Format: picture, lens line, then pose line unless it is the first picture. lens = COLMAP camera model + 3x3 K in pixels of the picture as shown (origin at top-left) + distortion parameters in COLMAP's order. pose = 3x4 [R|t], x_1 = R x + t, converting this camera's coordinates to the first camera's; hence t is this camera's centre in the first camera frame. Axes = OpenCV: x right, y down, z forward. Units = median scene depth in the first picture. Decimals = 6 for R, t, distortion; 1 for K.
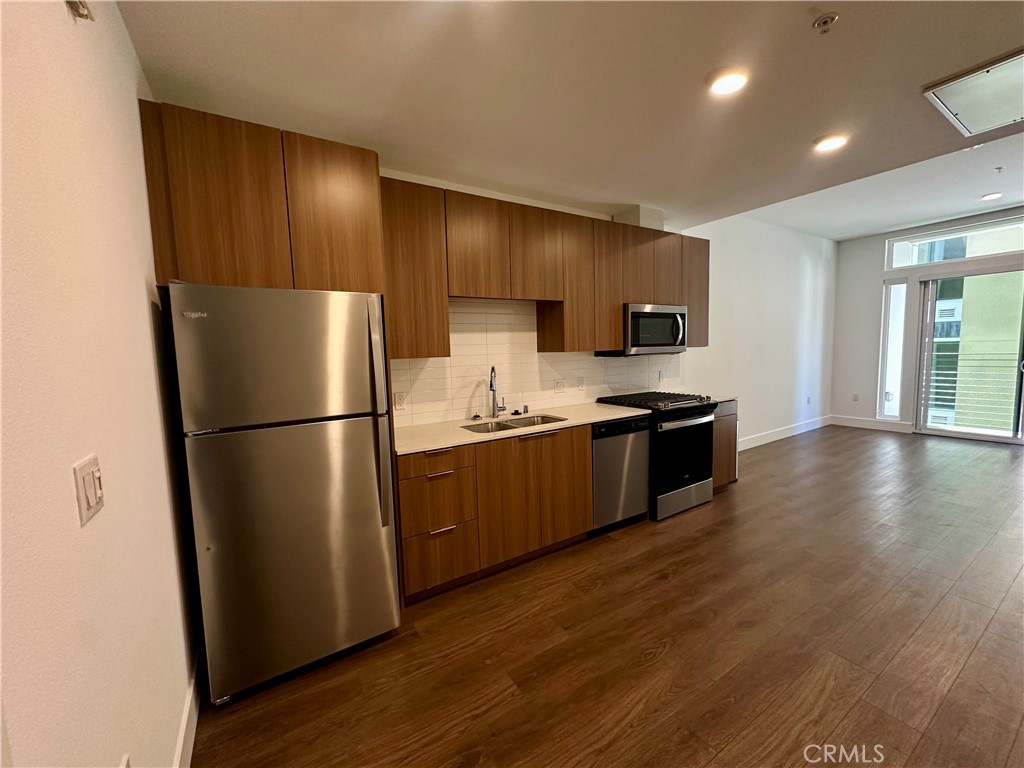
lens RADIAL K [[408.5, 0, 517.1], [0, 408.5, 381.9], [0, 0, 1]] dist [0.001116, -0.000545]
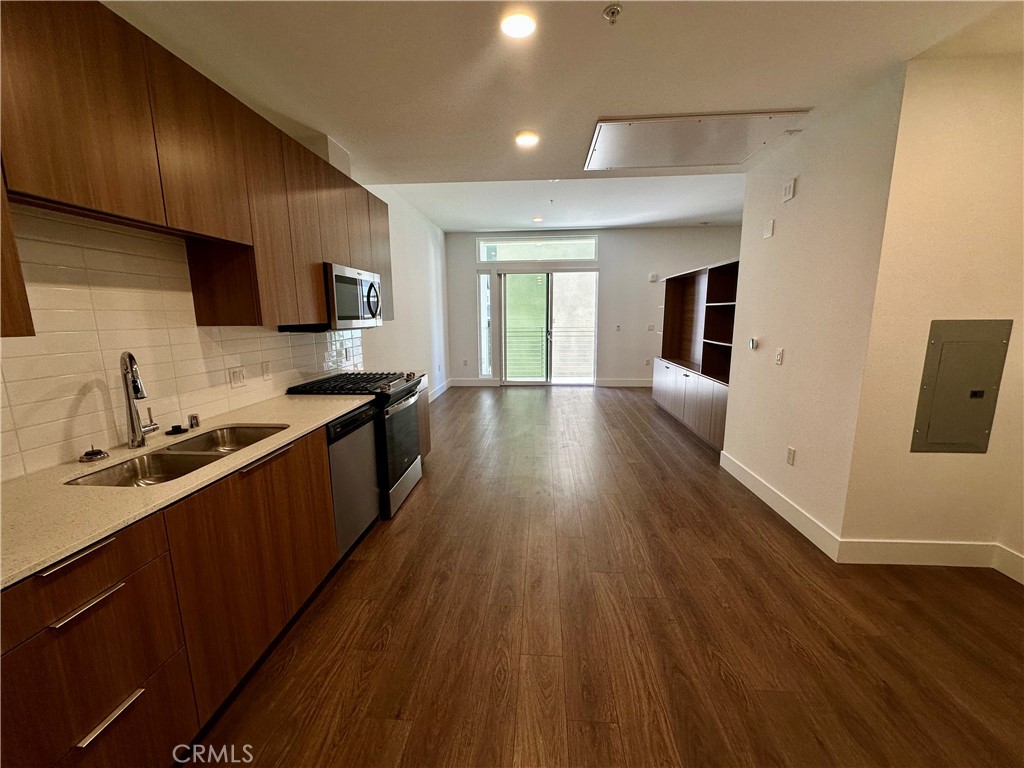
lens RADIAL K [[408.5, 0, 512.5], [0, 408.5, 382.4], [0, 0, 1]] dist [0.001116, -0.000545]
pose [[0.605785, -0.107591, 0.788320, -0.158449], [0.056995, 0.994137, 0.091883, -0.018039], [-0.793584, -0.010731, 0.608365, 0.252124]]
